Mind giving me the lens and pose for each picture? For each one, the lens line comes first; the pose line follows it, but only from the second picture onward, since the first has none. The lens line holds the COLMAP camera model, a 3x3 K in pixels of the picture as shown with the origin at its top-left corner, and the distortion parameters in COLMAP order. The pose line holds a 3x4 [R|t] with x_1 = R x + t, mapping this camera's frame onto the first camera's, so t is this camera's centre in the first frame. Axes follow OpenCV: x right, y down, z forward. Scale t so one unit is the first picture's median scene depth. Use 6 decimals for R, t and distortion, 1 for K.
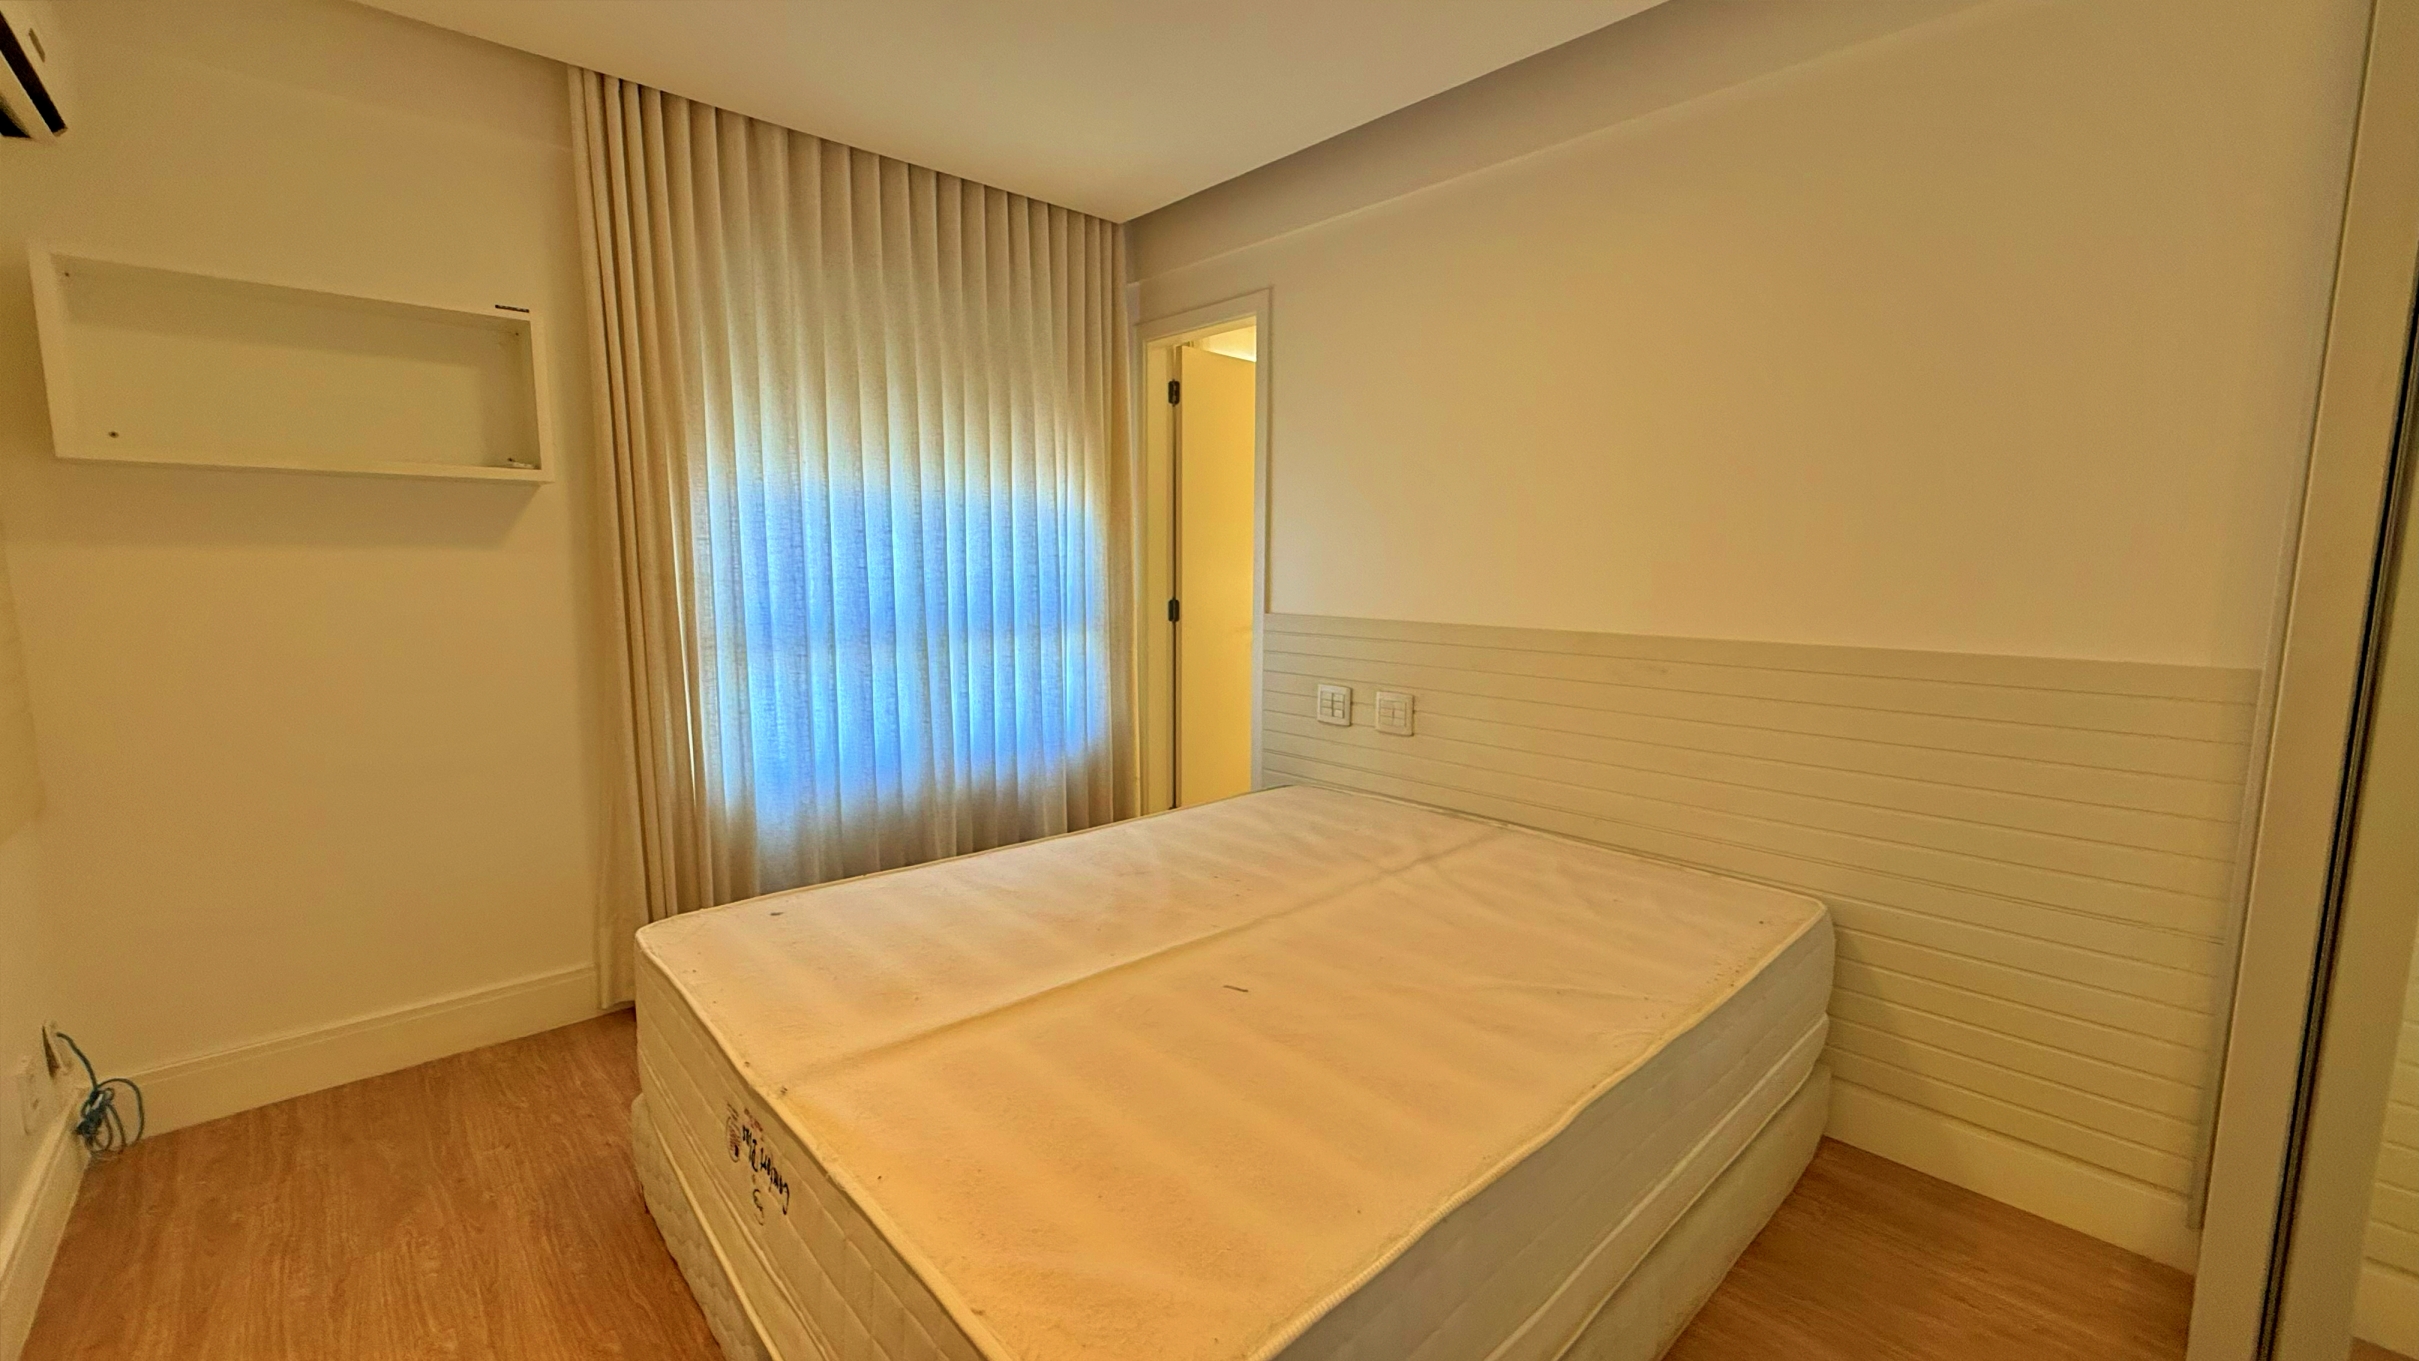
lens RADIAL K [[964.4, 0, 1199.1], [0, 964.4, 681.0], [0, 0, 1]] dist [0.000184, -0.000011]
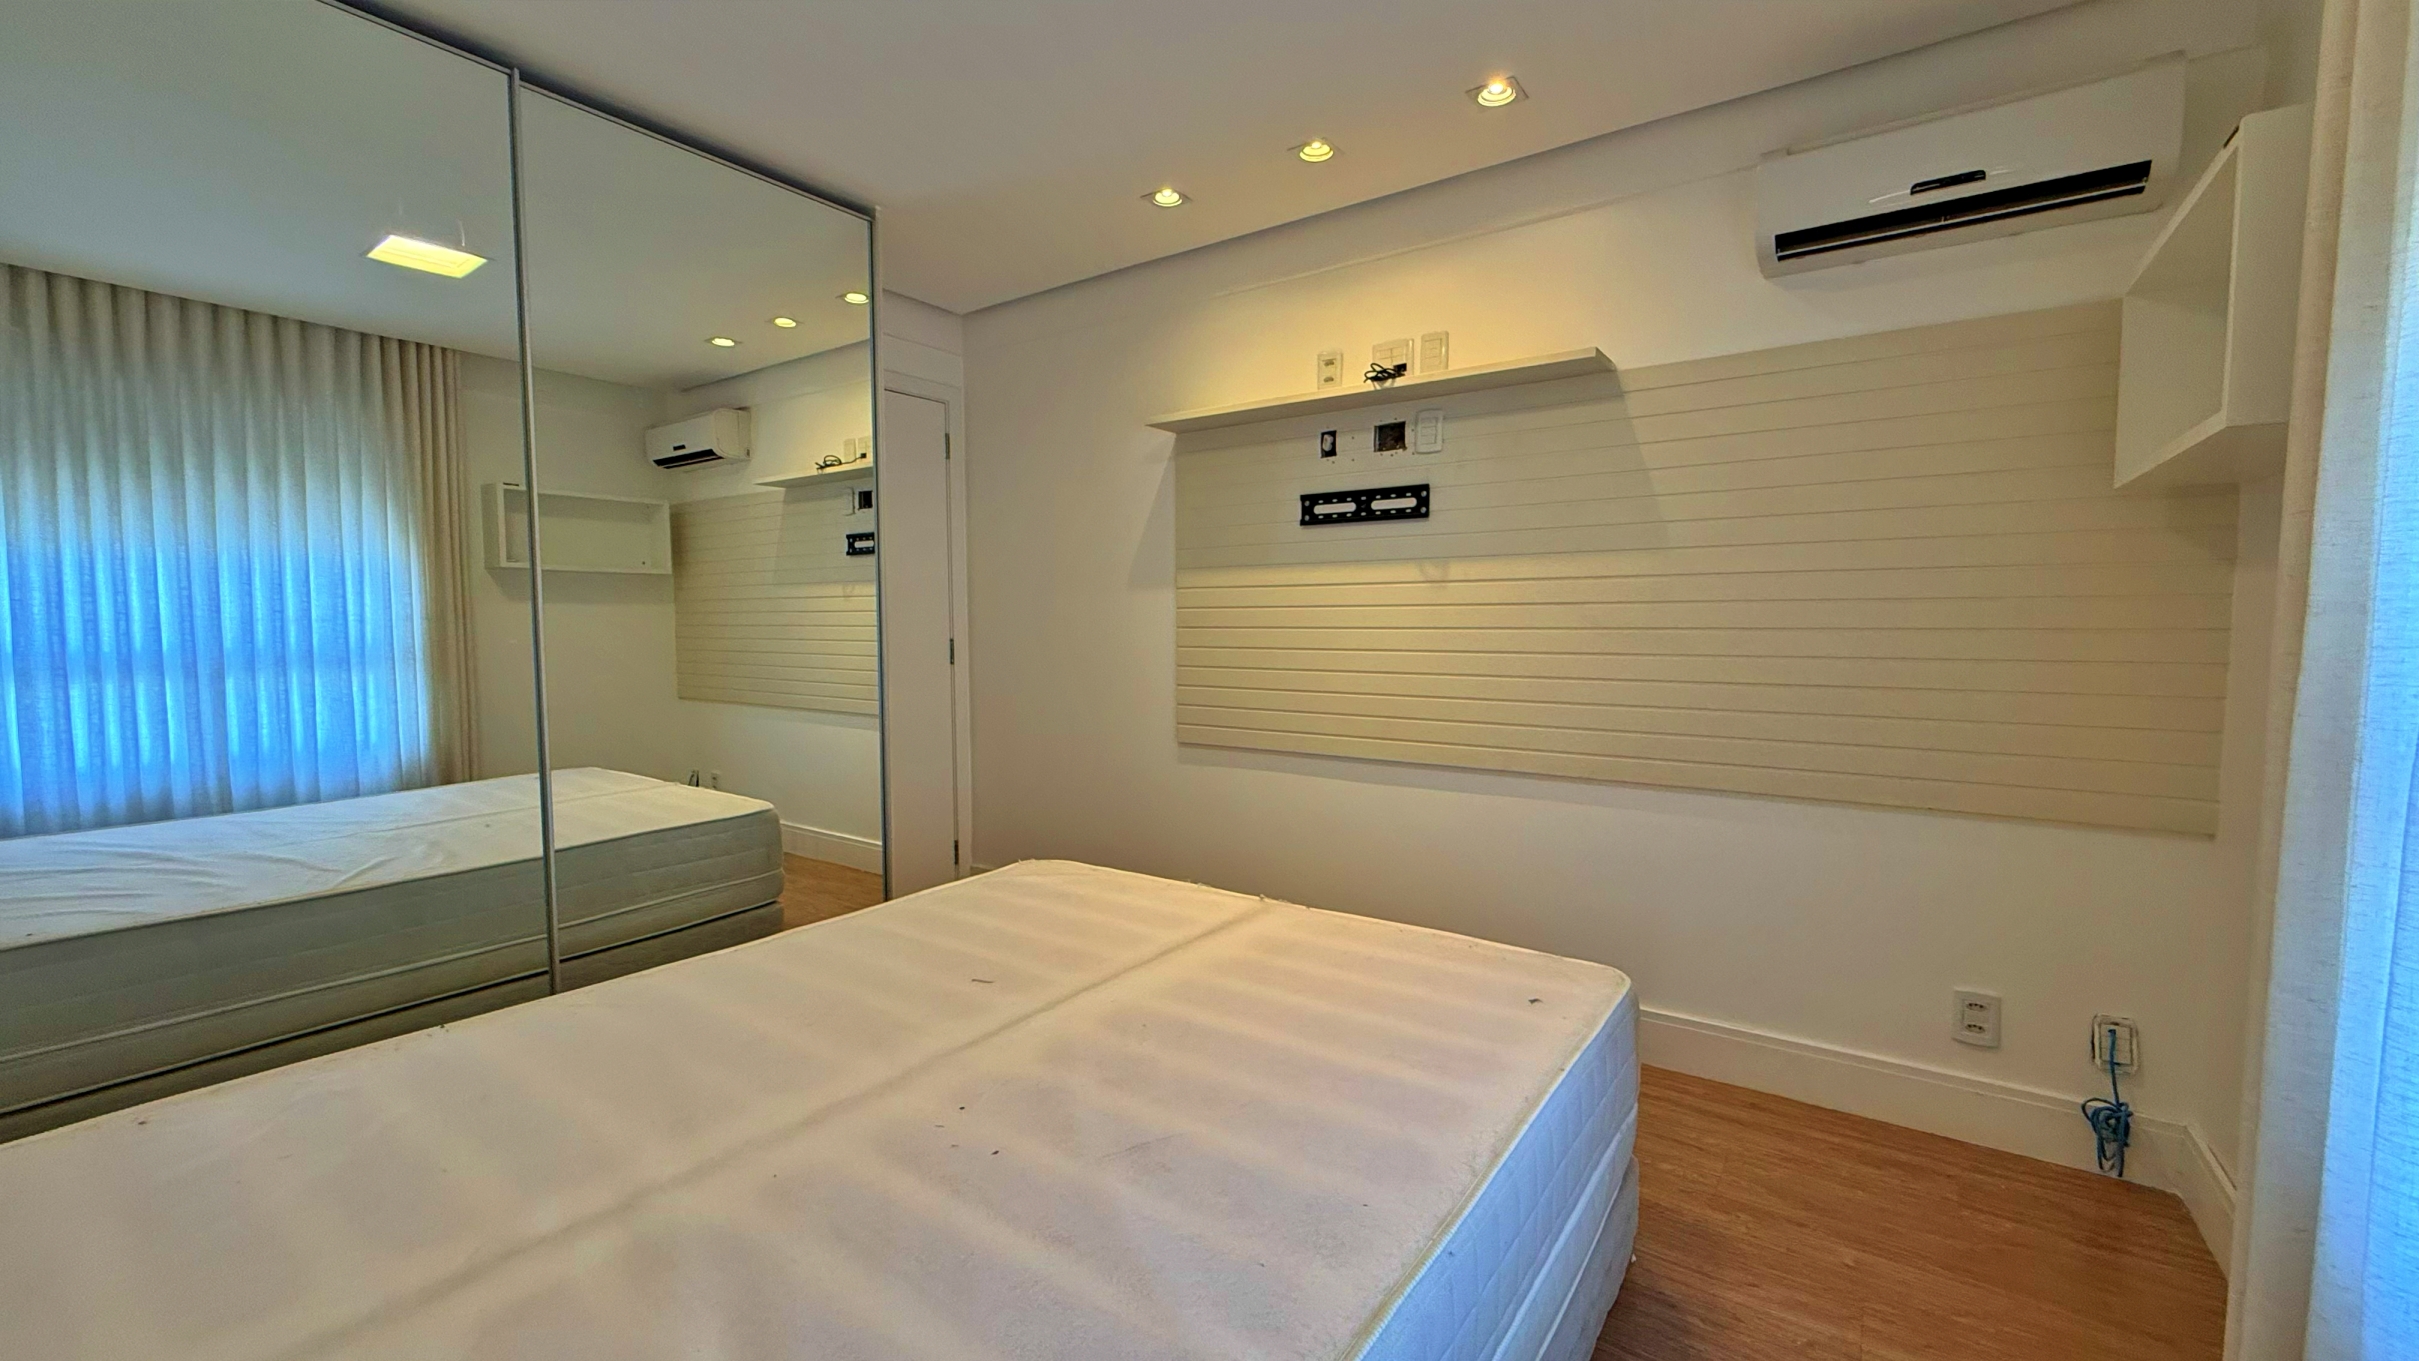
lens RADIAL K [[964.4, 0, 1199.1], [0, 964.4, 681.0], [0, 0, 1]] dist [0.000184, -0.000011]
pose [[-0.978537, 0.013069, -0.205659, 0.017650], [-0.026179, 0.982017, 0.186966, -0.202231], [0.204404, 0.188337, -0.960598, 1.888318]]
